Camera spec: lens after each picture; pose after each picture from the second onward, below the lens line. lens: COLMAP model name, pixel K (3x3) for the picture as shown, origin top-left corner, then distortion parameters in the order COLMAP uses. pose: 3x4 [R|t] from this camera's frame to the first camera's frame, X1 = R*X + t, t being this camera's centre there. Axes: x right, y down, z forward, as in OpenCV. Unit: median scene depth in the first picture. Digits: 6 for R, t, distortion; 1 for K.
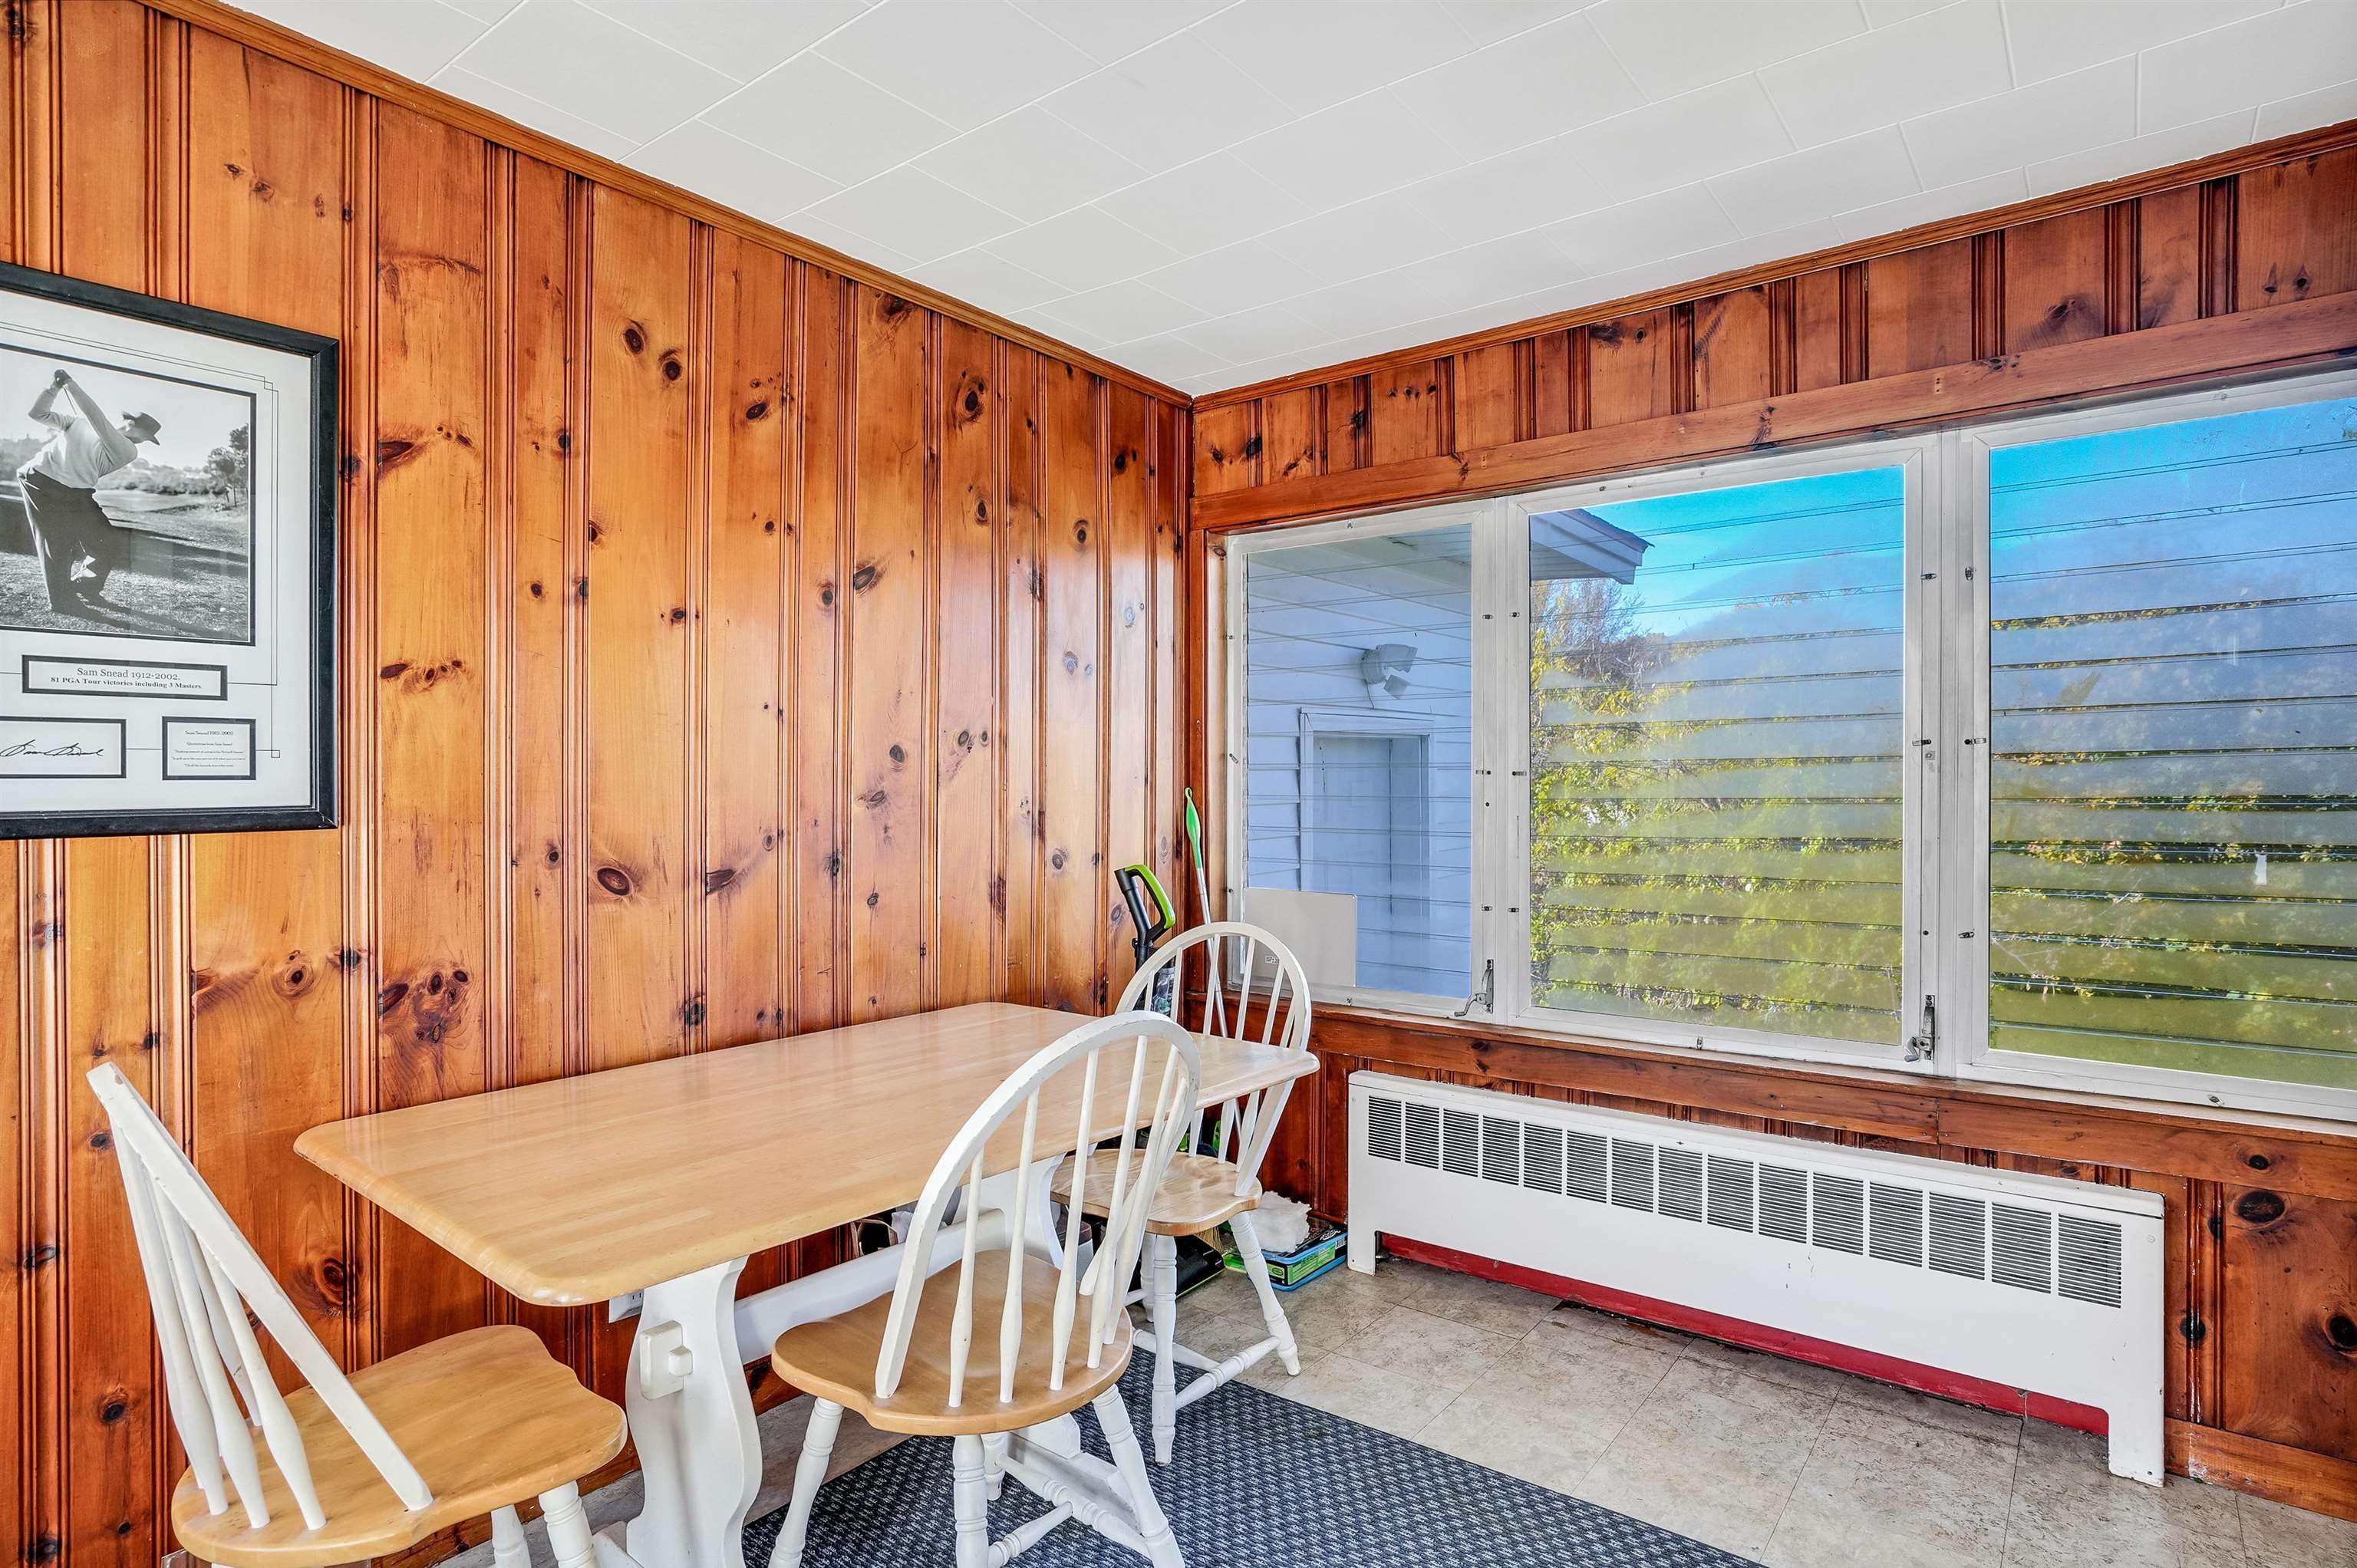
lens RADIAL K [[1160.8, 0, 1166.6], [0, 1160.8, 778.7], [0, 0, 1]] dist [-0.038762, 0.017882]
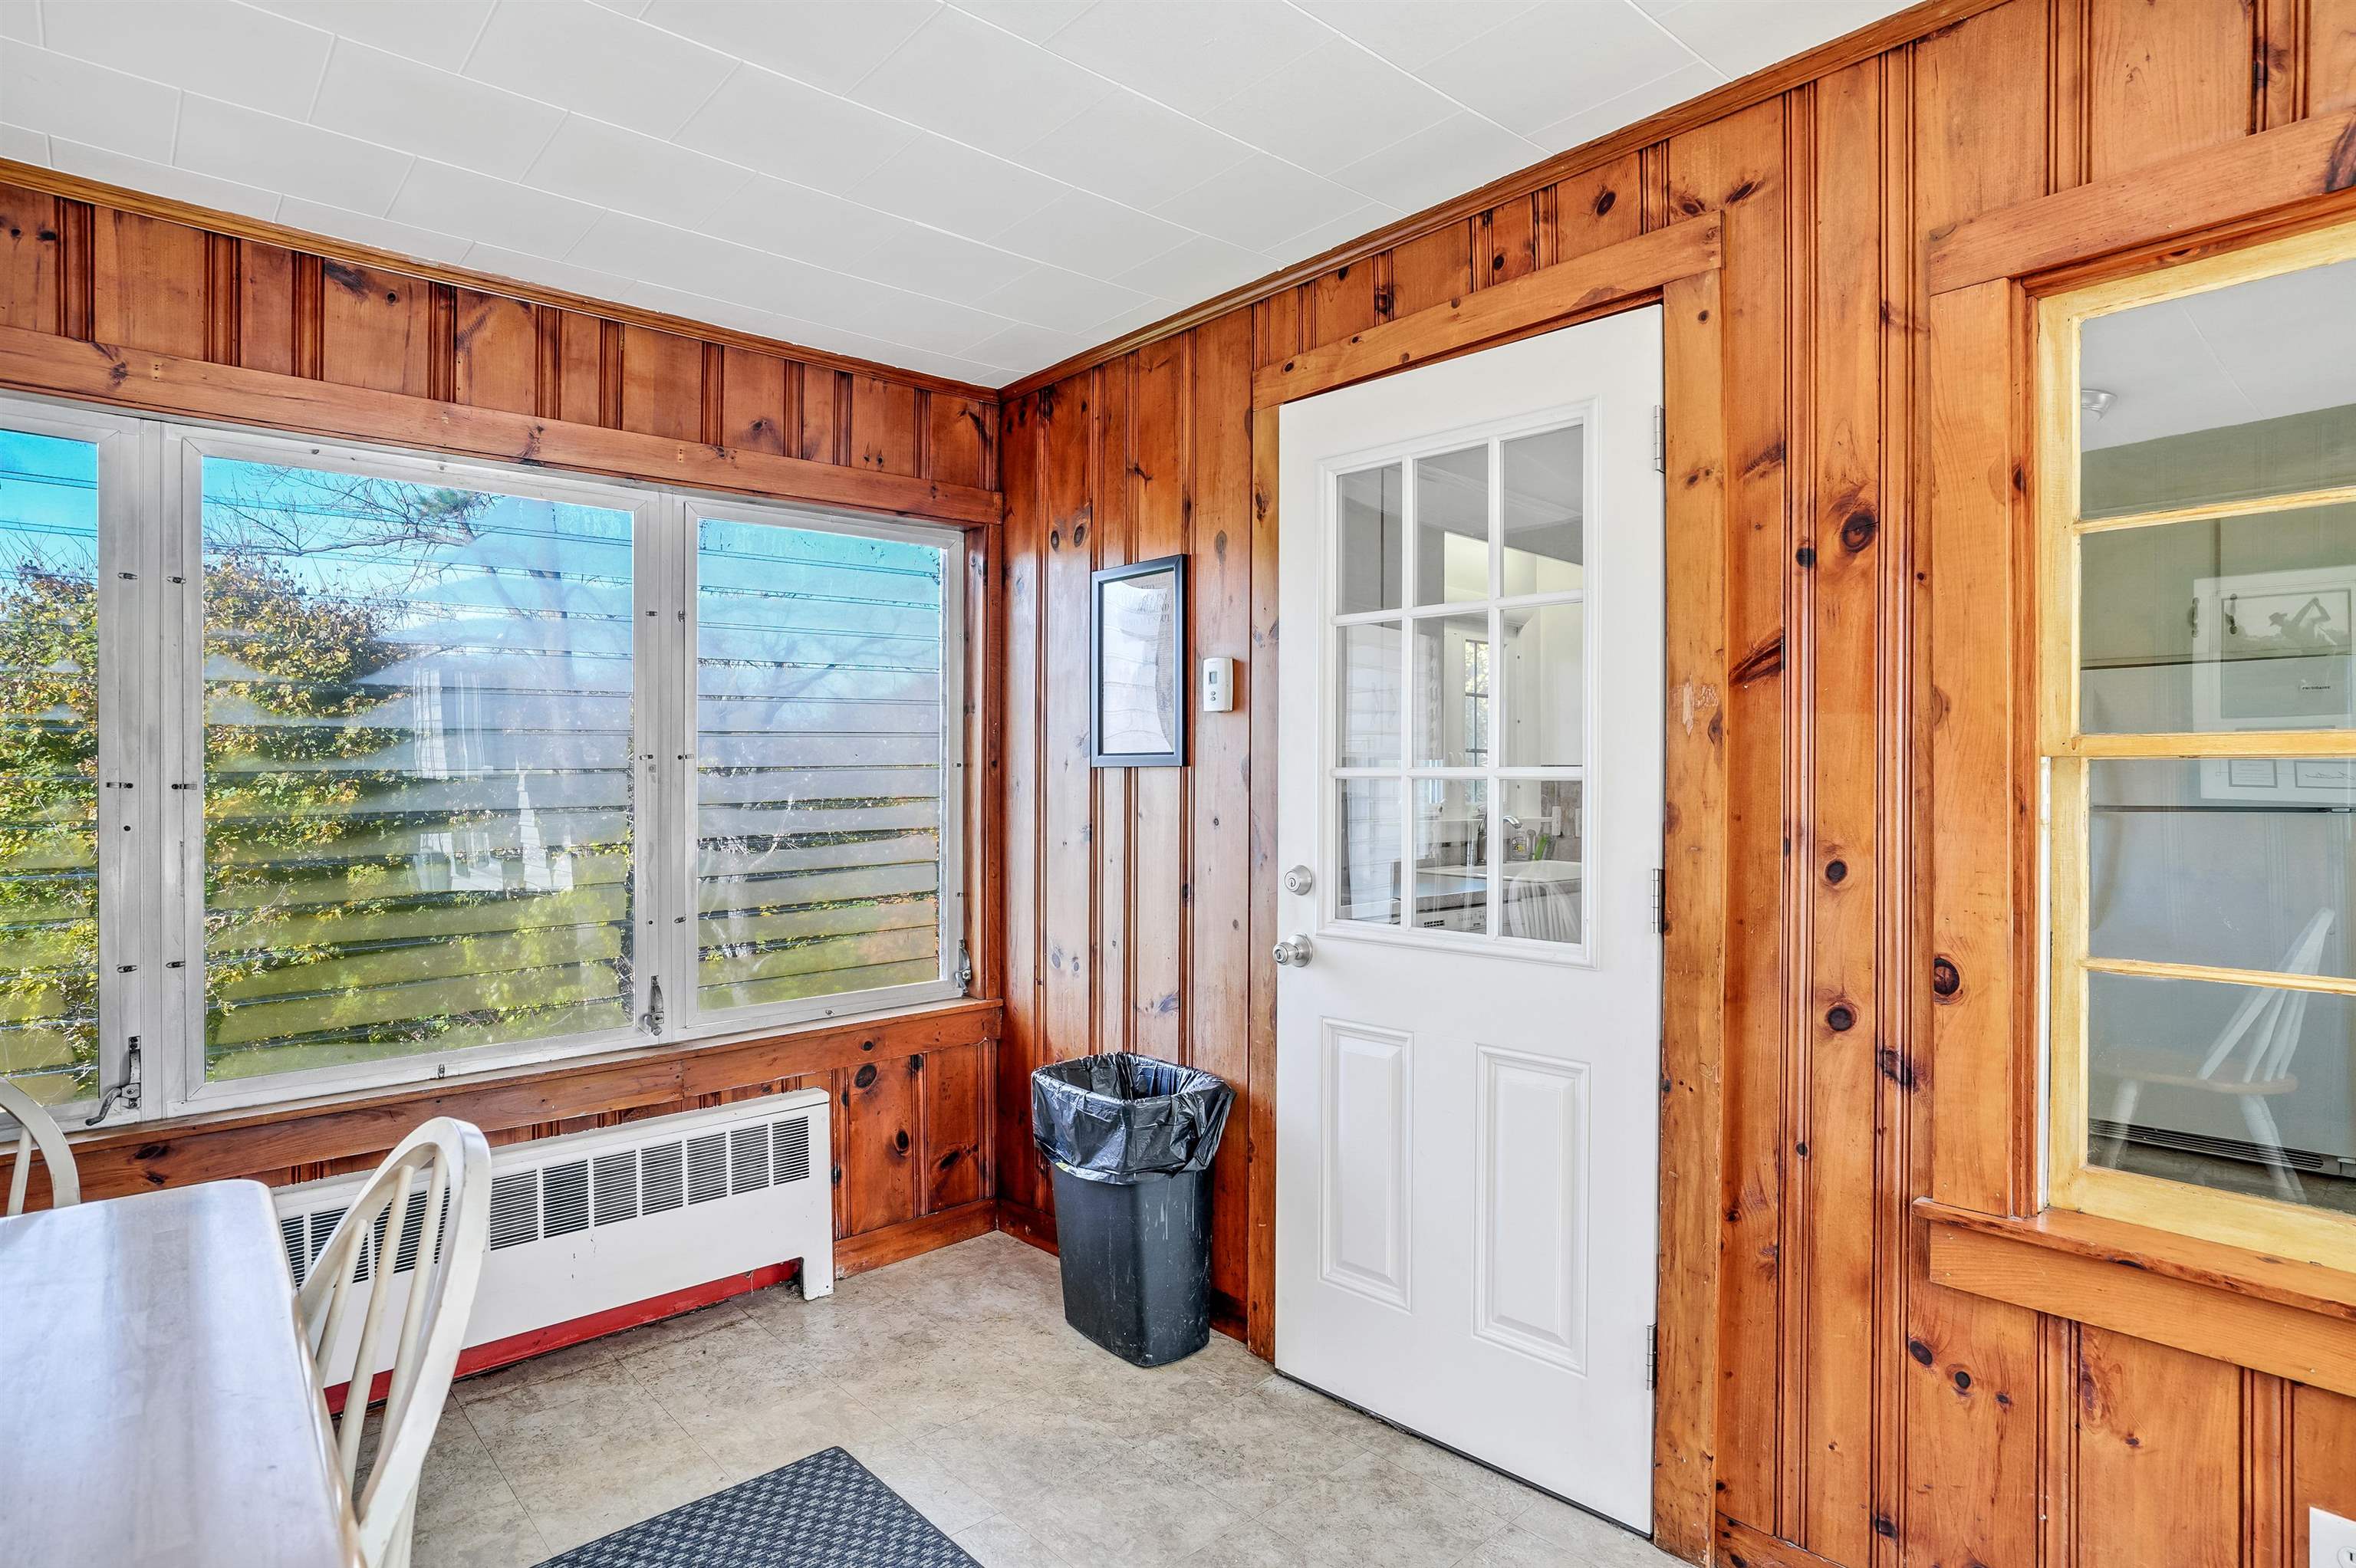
lens RADIAL K [[1160.3, 0, 1166.1], [0, 1160.3, 778.7], [0, 0, 1]] dist [-0.038762, 0.017882]
pose [[0.227904, -0.000936, 0.973683, -0.350375], [0.007100, 0.999975, -0.000701, -0.005836], [-0.973658, 0.007073, 0.227905, 0.232235]]
